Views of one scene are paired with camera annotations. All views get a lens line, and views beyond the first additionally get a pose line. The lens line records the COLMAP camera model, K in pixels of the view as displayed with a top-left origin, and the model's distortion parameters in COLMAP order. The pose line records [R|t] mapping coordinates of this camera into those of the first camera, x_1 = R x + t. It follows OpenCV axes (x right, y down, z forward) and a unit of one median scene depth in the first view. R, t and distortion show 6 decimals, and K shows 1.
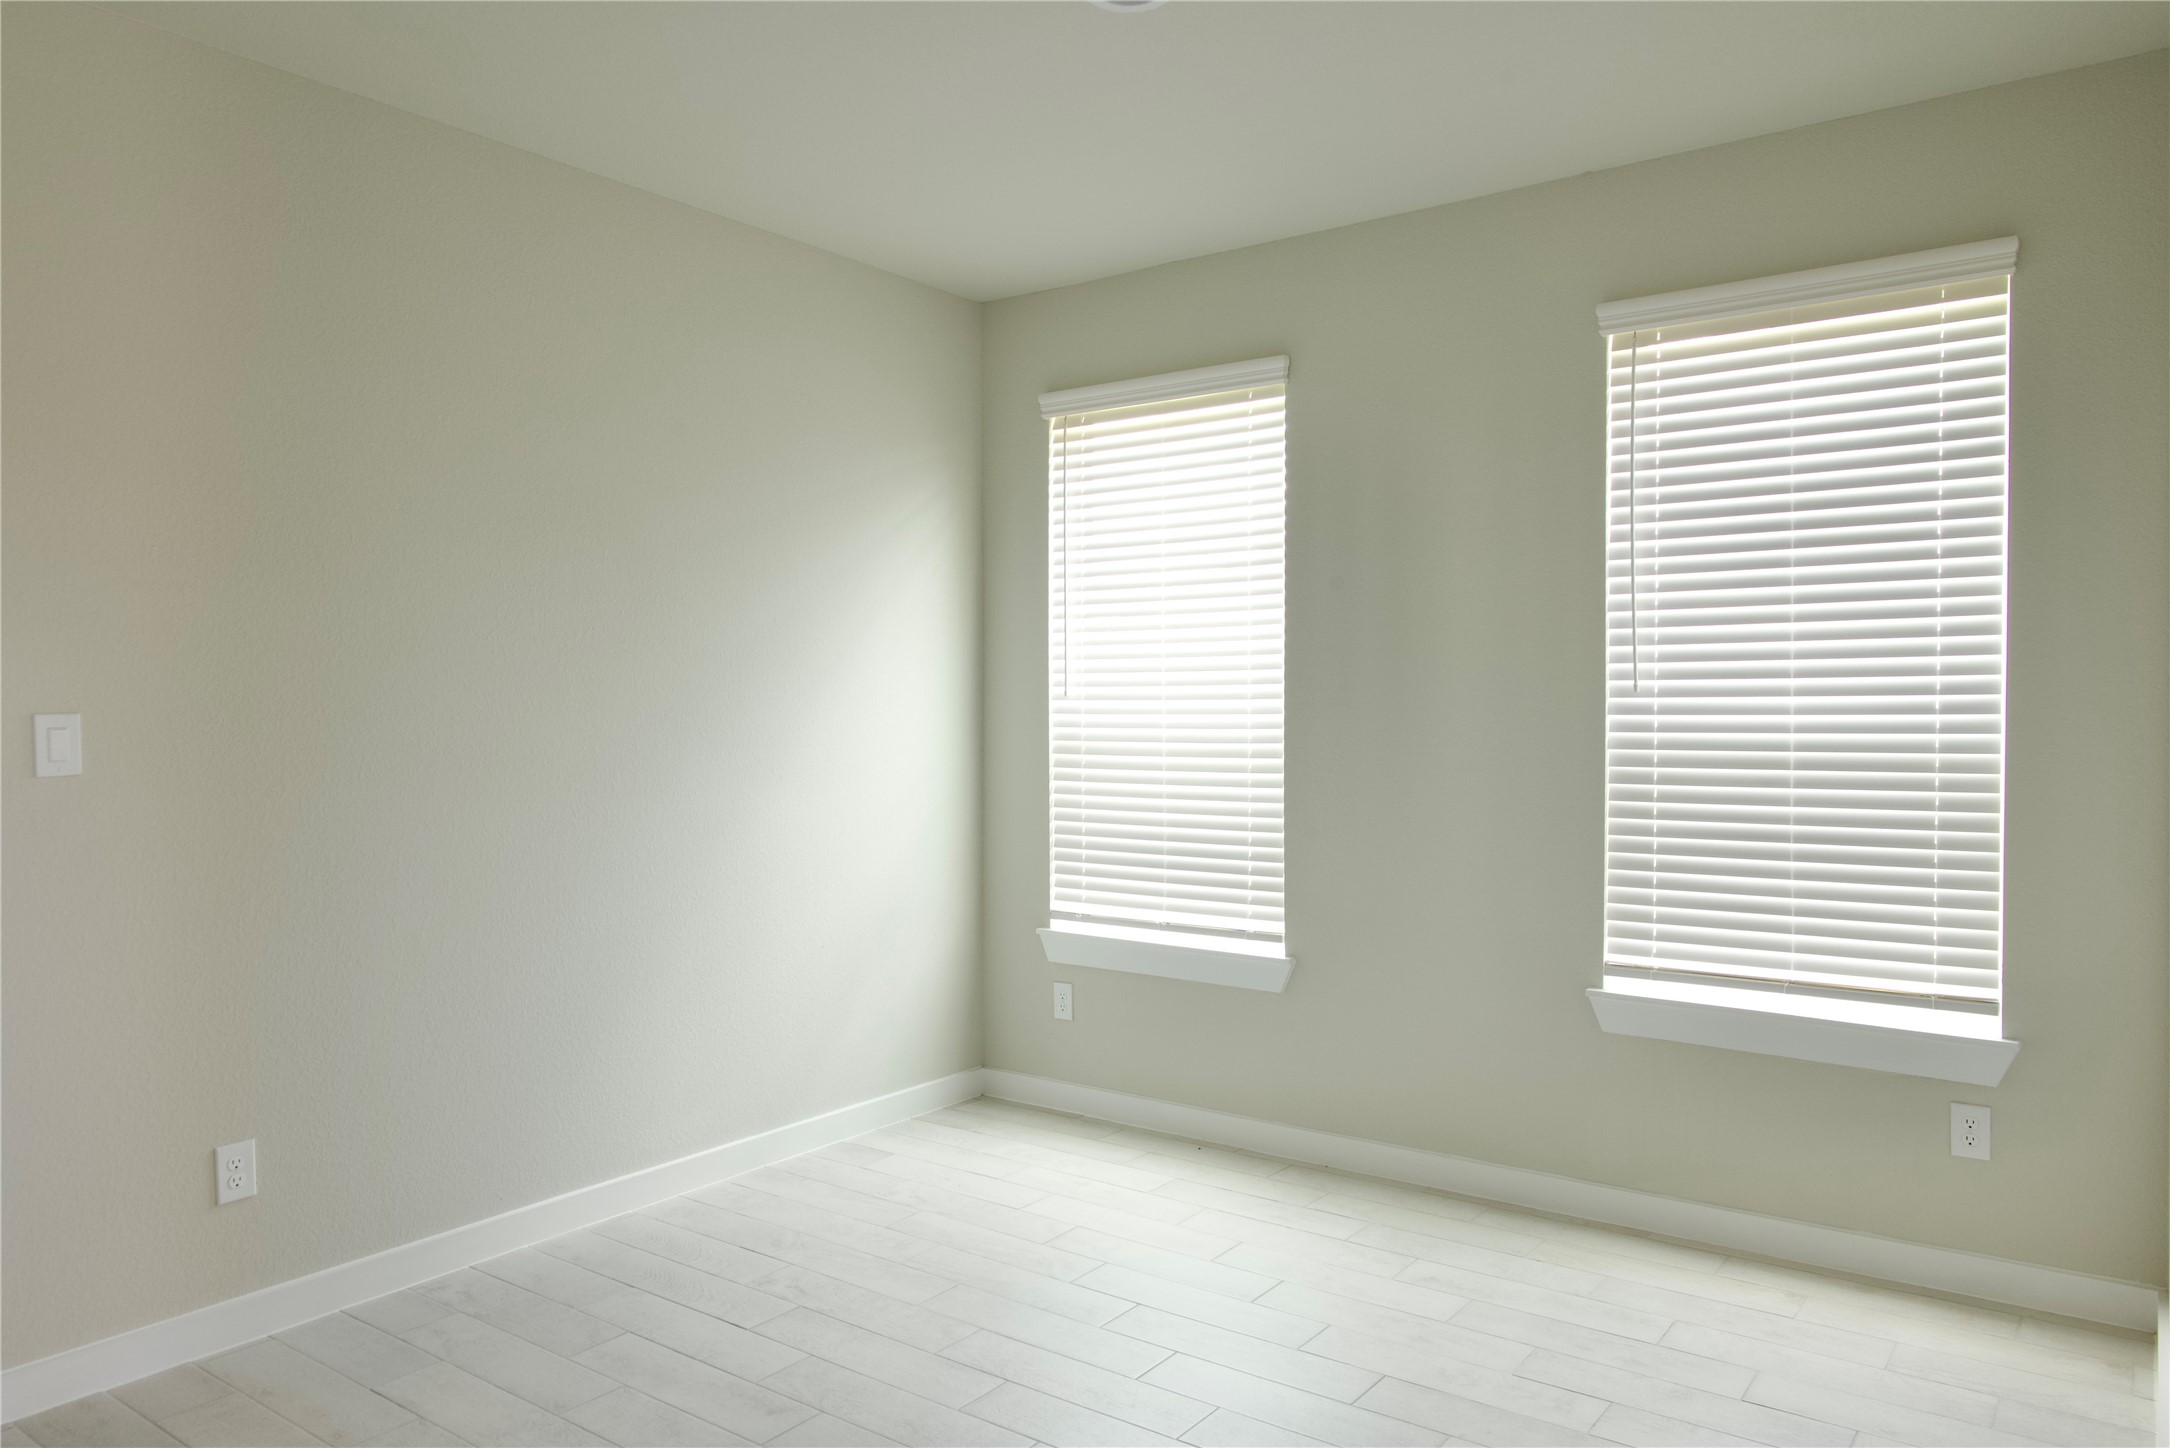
lens RADIAL K [[1479.6, 0, 1078.3], [0, 1479.6, 728.3], [0, 0, 1]] dist [0.008290, -0.001570]
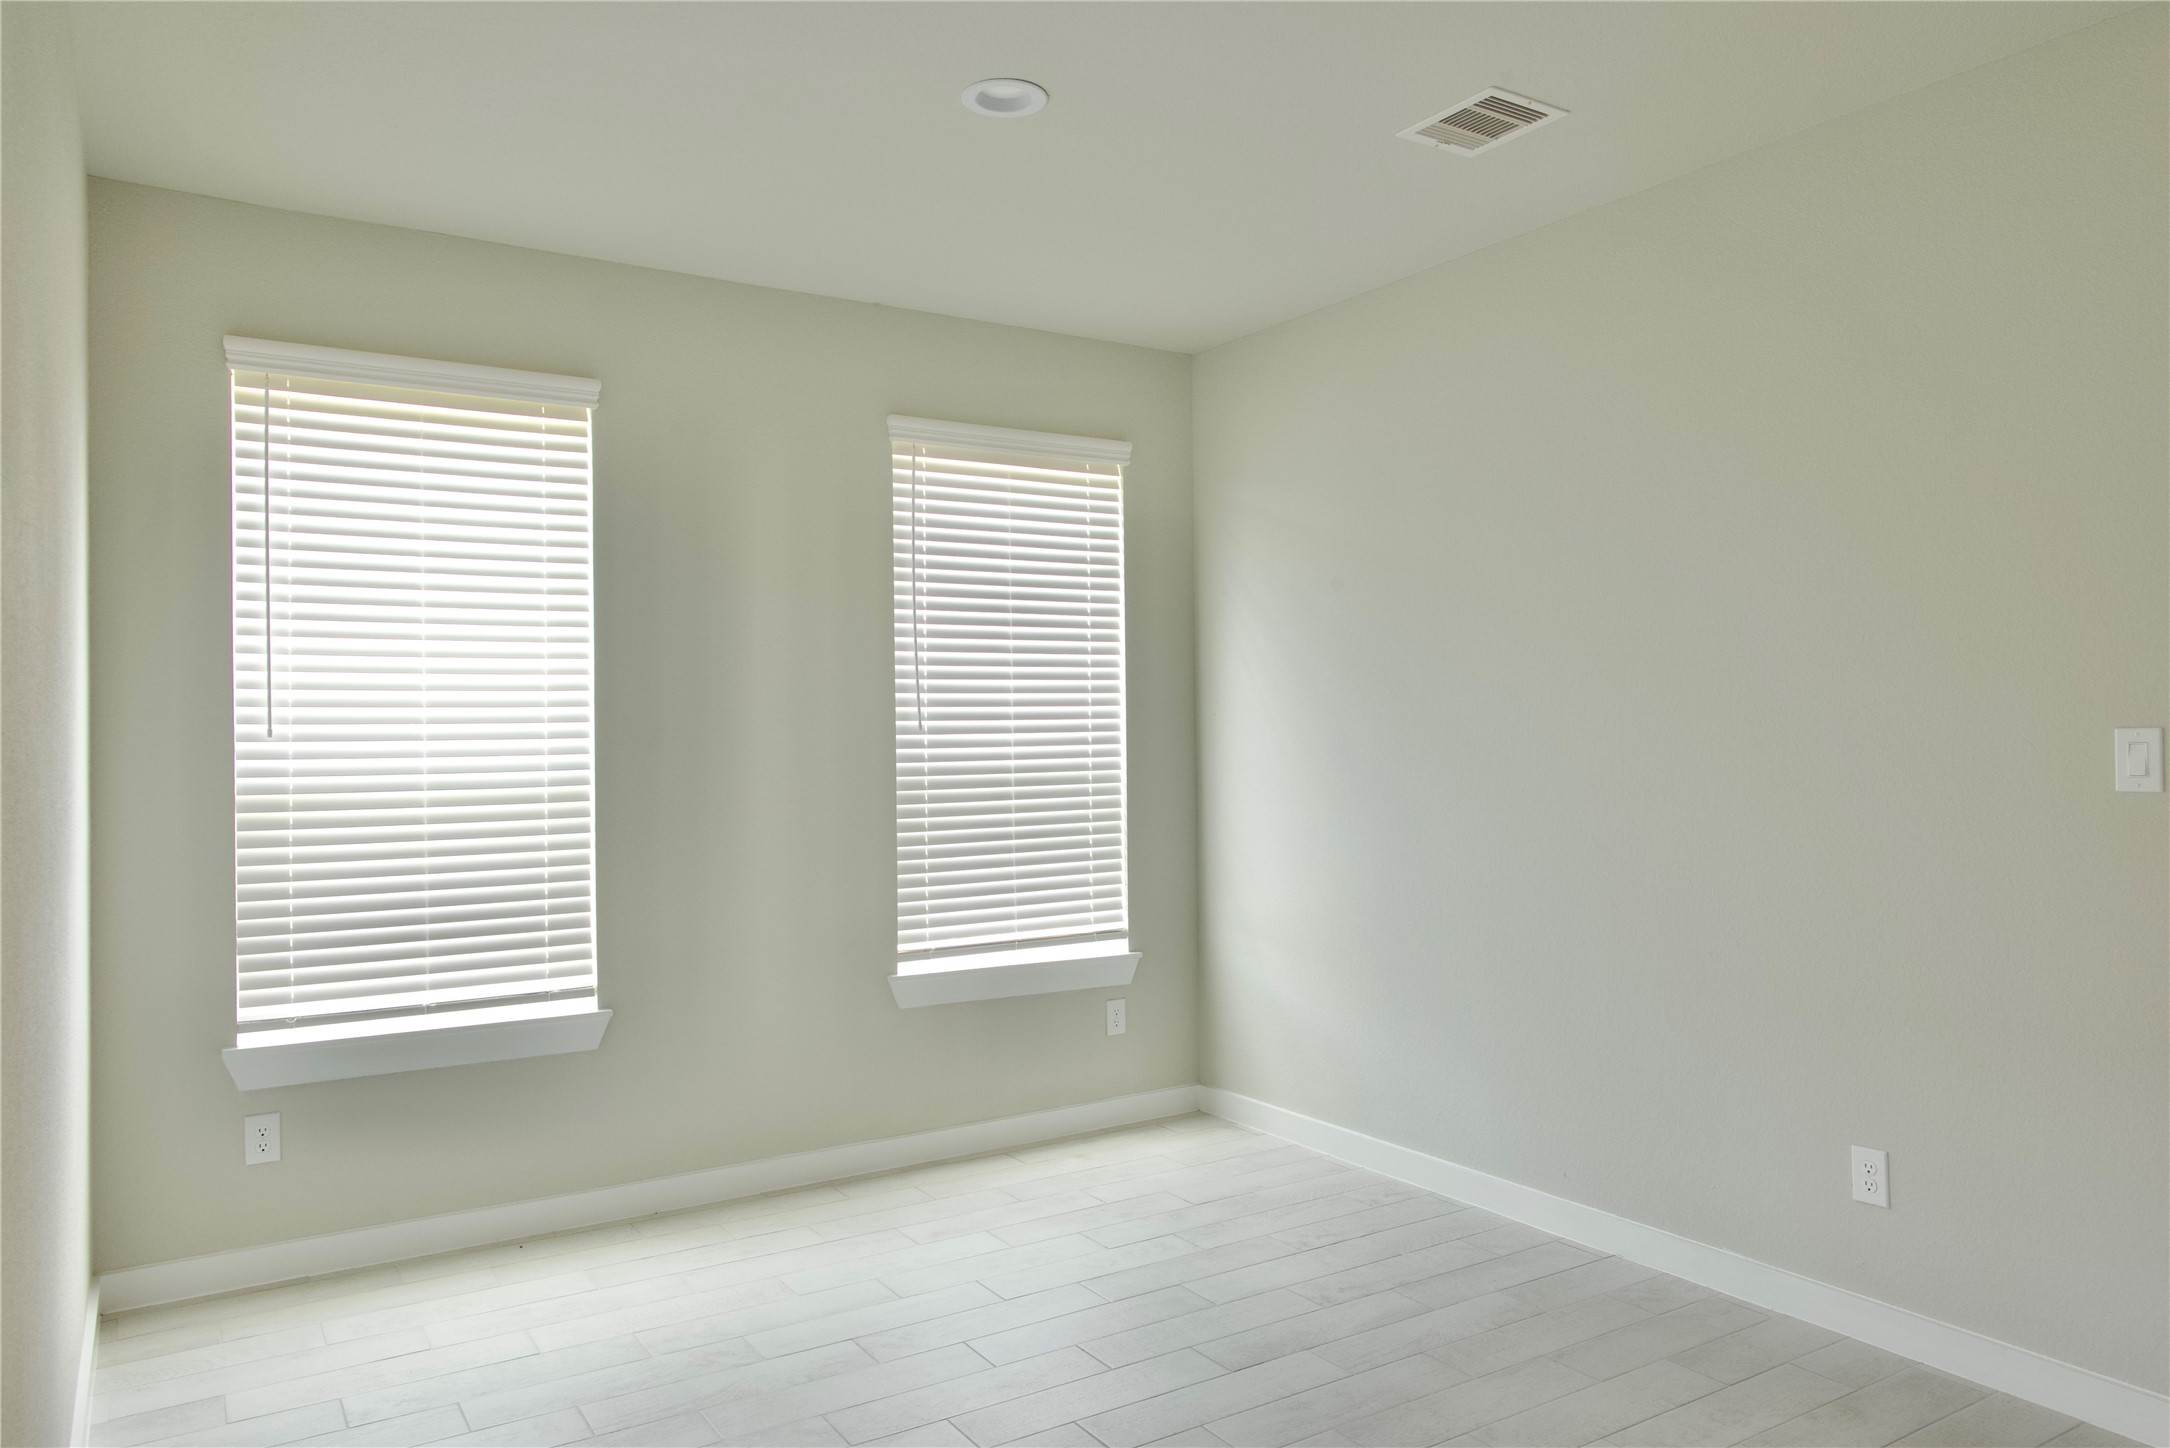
lens RADIAL K [[1463.0, 0, 1079.8], [0, 1463.0, 724.6], [0, 0, 1]] dist [0.001401, 0.000350]
pose [[0.356615, 0.007218, 0.934224, -0.673719], [0.028298, 0.999428, -0.018523, -0.002241], [-0.933823, 0.033042, 0.356206, 0.400111]]
